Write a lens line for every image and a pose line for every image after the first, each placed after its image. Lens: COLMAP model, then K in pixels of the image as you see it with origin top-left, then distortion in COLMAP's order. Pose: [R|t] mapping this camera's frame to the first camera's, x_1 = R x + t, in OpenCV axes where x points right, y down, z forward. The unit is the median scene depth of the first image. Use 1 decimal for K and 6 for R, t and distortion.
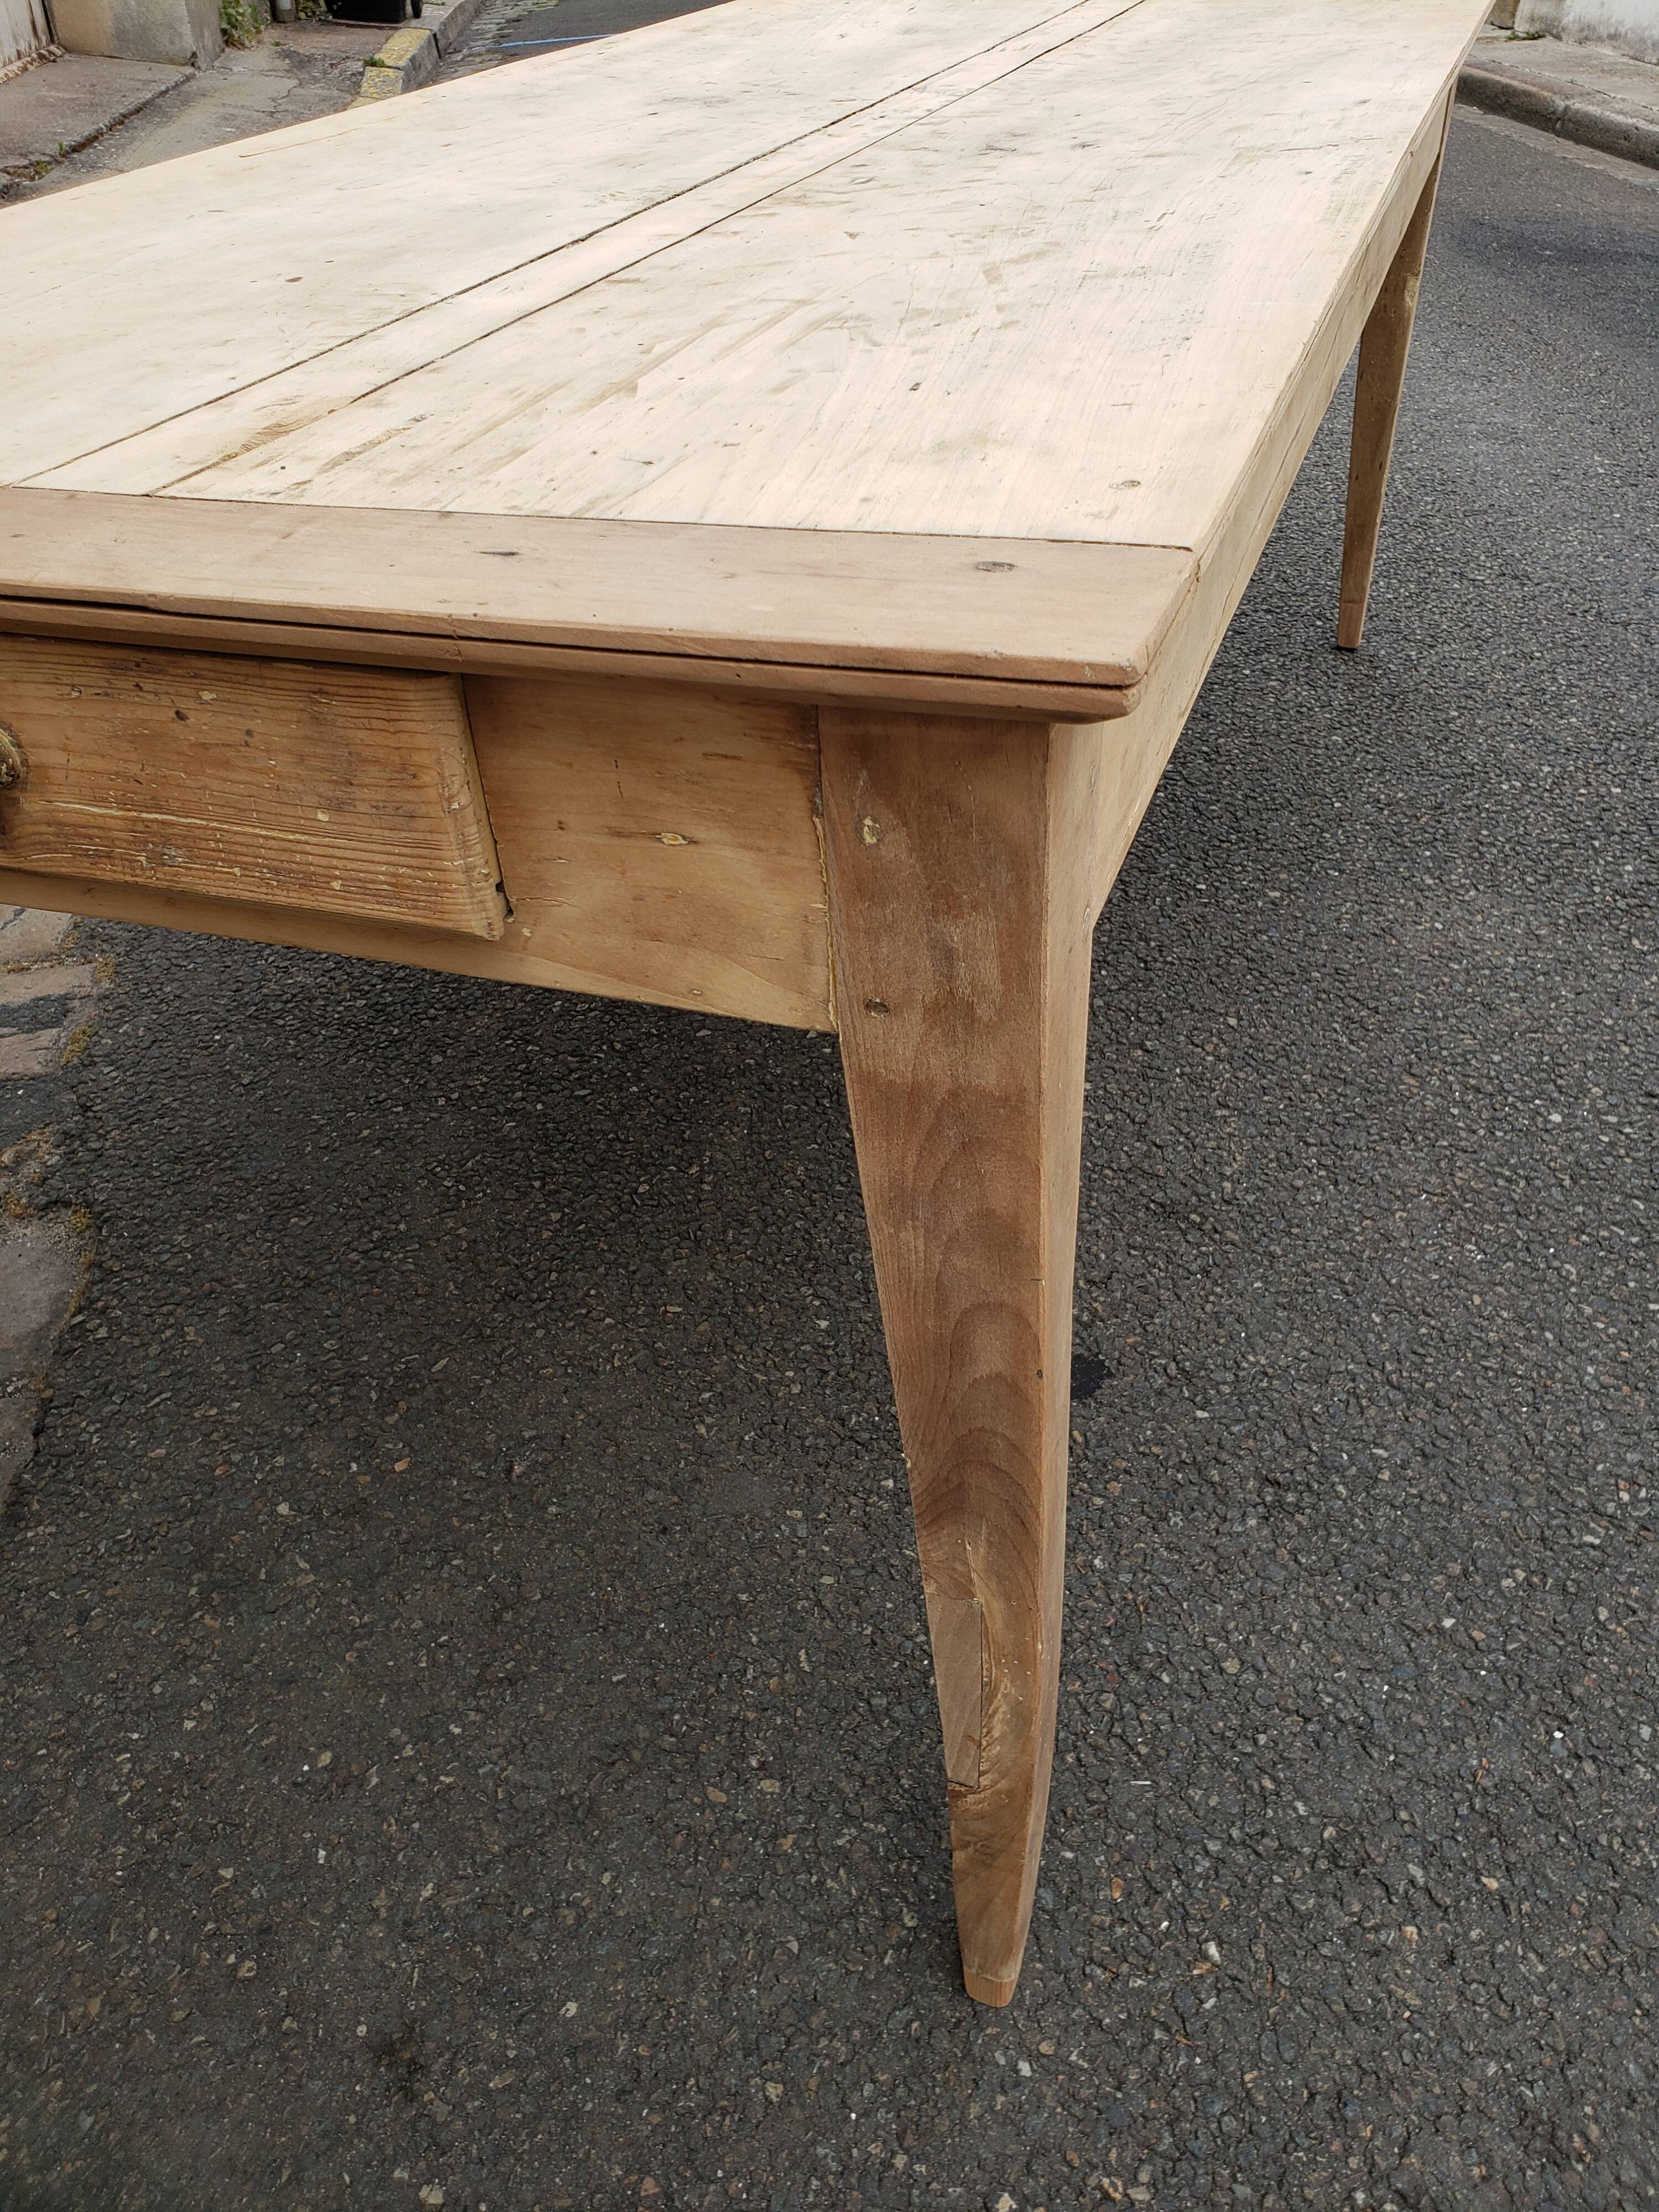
lens RADIAL K [[1746.3, 0, 855.7], [0, 1746.3, 1074.2], [0, 0, 1]] dist [0.009124, 0.014066]
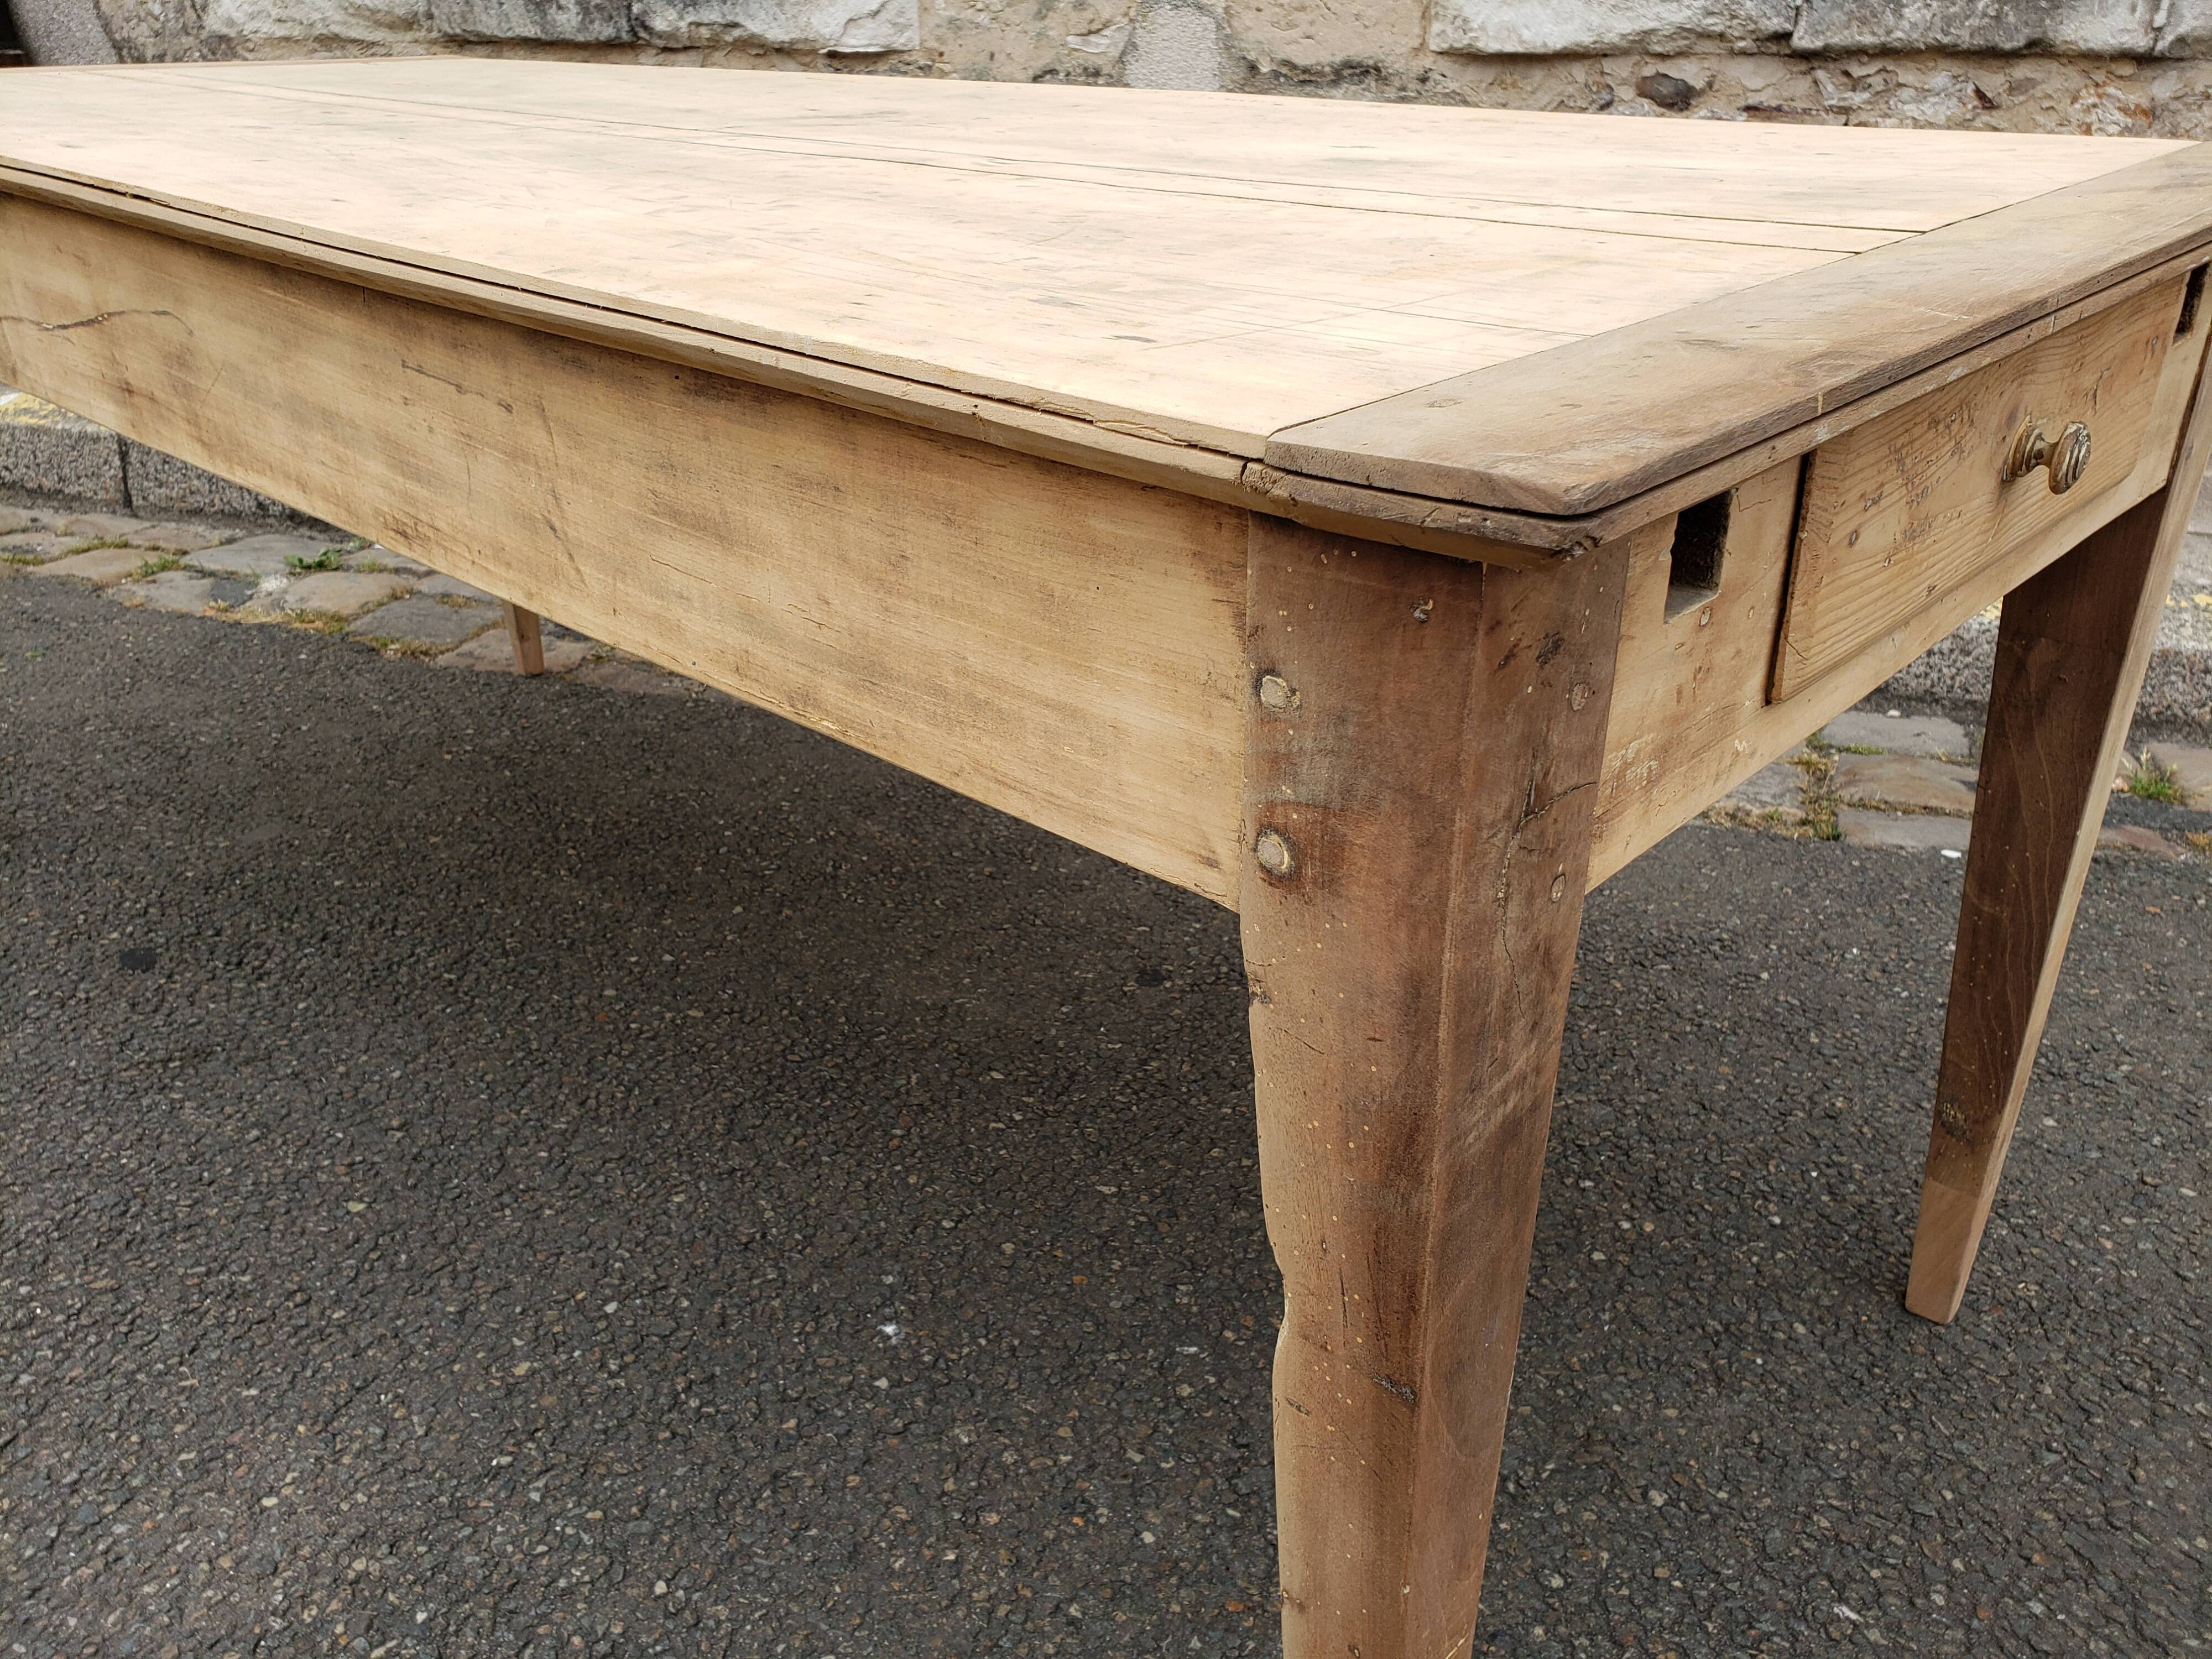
lens RADIAL K [[1746.3, 0, 1084.8], [0, 1746.3, 829.3], [0, 0, 1]] dist [0.009124, 0.014066]
pose [[-0.412510, 0.442237, -0.796406, 1.012891], [-0.520117, 0.603405, 0.604467, -1.260327], [0.747873, 0.663573, -0.018895, 1.802225]]
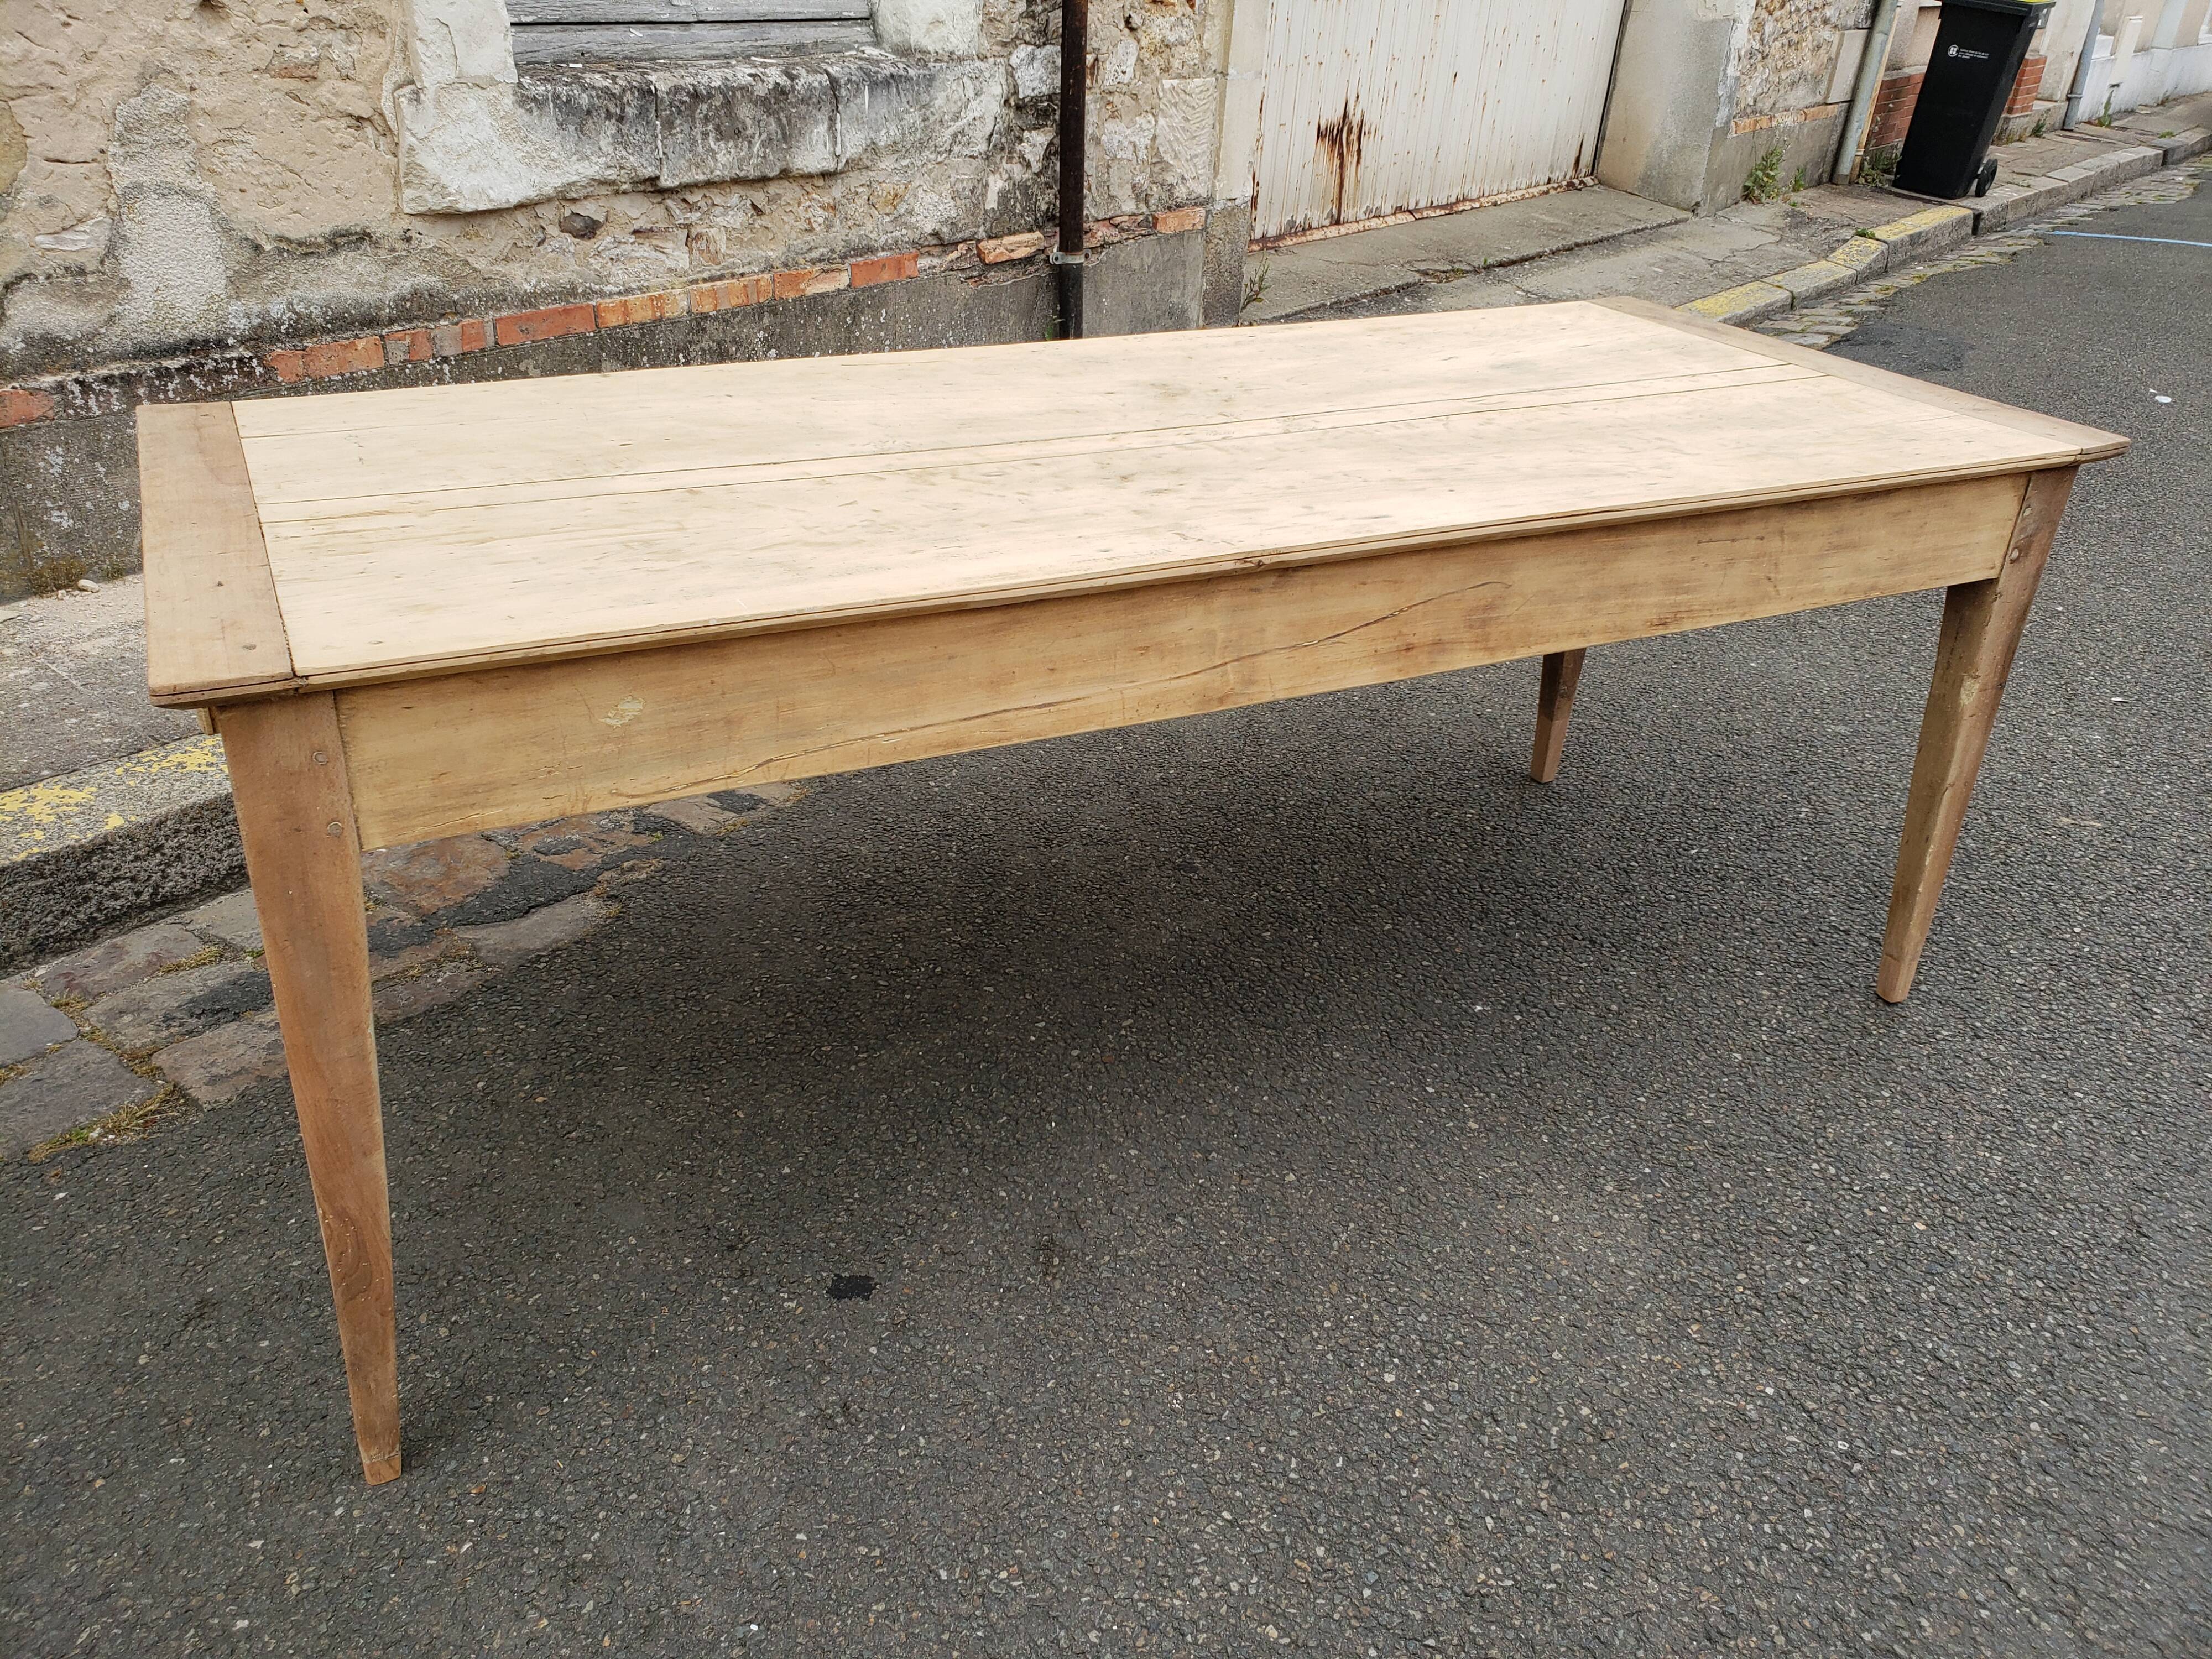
lens RADIAL K [[1746.3, 0, 1114.5], [0, 1746.3, 803.4], [0, 0, 1]] dist [0.009124, 0.014066]
pose [[0.713010, 0.371652, -0.594551, 1.147445], [-0.464104, 0.885776, -0.002876, -0.305149], [0.525570, 0.277984, 0.804053, -0.113273]]
